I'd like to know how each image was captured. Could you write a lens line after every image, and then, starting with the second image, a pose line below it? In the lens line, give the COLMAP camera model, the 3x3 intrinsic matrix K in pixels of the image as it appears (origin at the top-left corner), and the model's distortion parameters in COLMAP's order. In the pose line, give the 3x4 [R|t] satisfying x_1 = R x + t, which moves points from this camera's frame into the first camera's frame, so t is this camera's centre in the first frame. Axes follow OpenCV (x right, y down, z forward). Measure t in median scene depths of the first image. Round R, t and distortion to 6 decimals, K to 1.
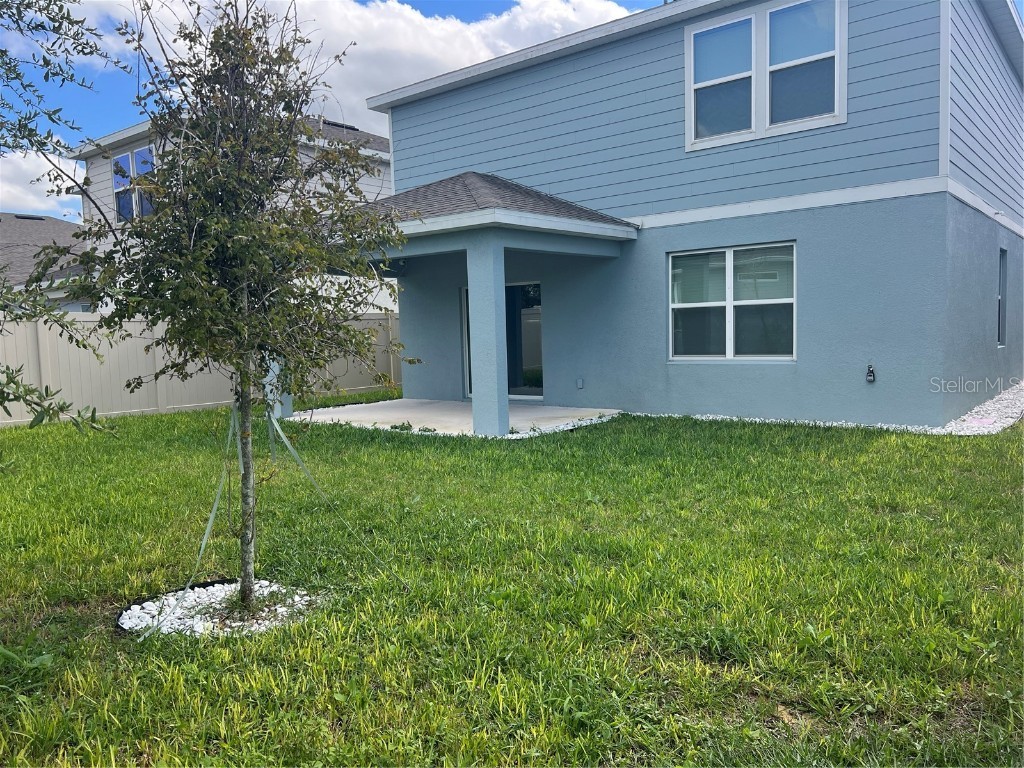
lens RADIAL K [[772.7, 0, 510.2], [0, 772.7, 382.3], [0, 0, 1]] dist [0.057156, -0.063527]
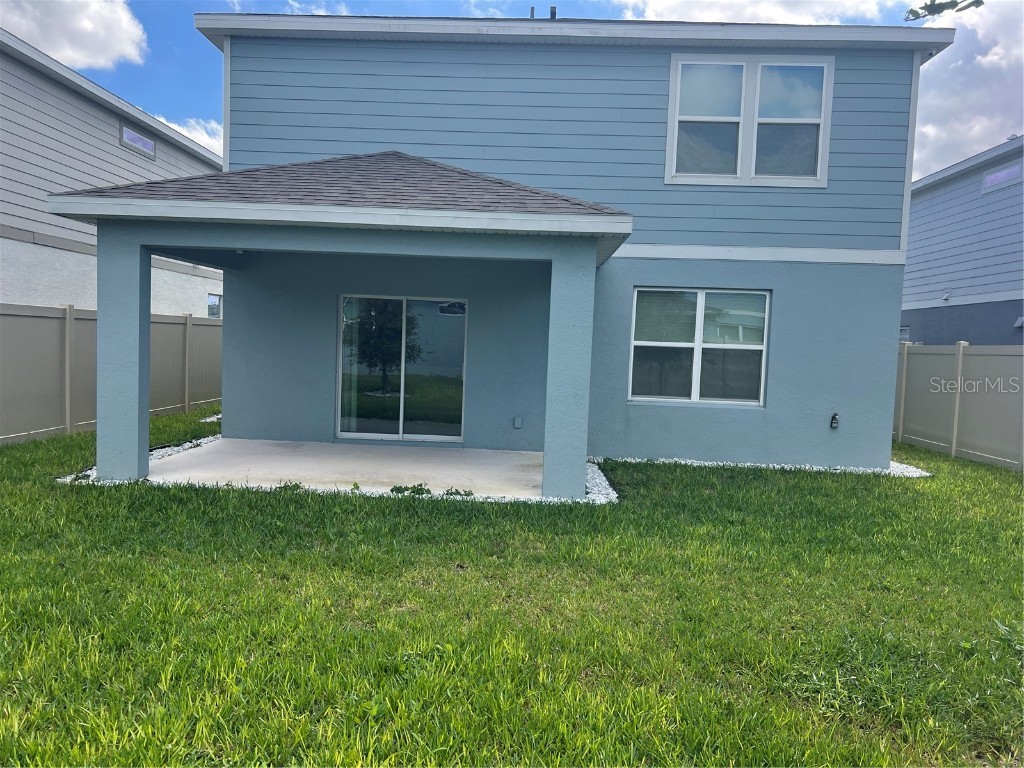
lens RADIAL K [[772.7, 0, 504.7], [0, 772.7, 385.3], [0, 0, 1]] dist [0.057156, -0.063527]
pose [[0.803790, 0.027861, 0.594260, -0.495985], [-0.021044, 0.999609, -0.018401, -0.027793], [-0.594541, 0.002285, 0.804062, 0.355667]]
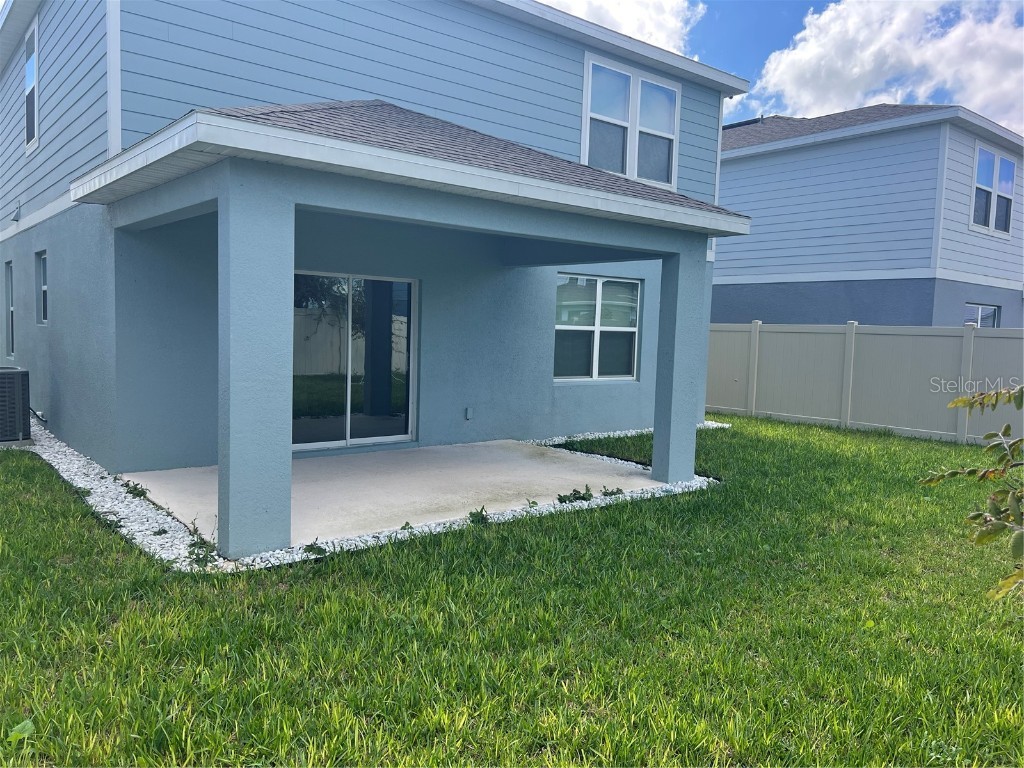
lens RADIAL K [[772.7, 0, 514.0], [0, 772.7, 385.5], [0, 0, 1]] dist [0.057156, -0.063527]
pose [[0.205798, -0.037898, 0.977860, -0.790573], [0.029350, 0.999039, 0.032542, -0.060699], [-0.978154, 0.022004, 0.206713, 0.892034]]
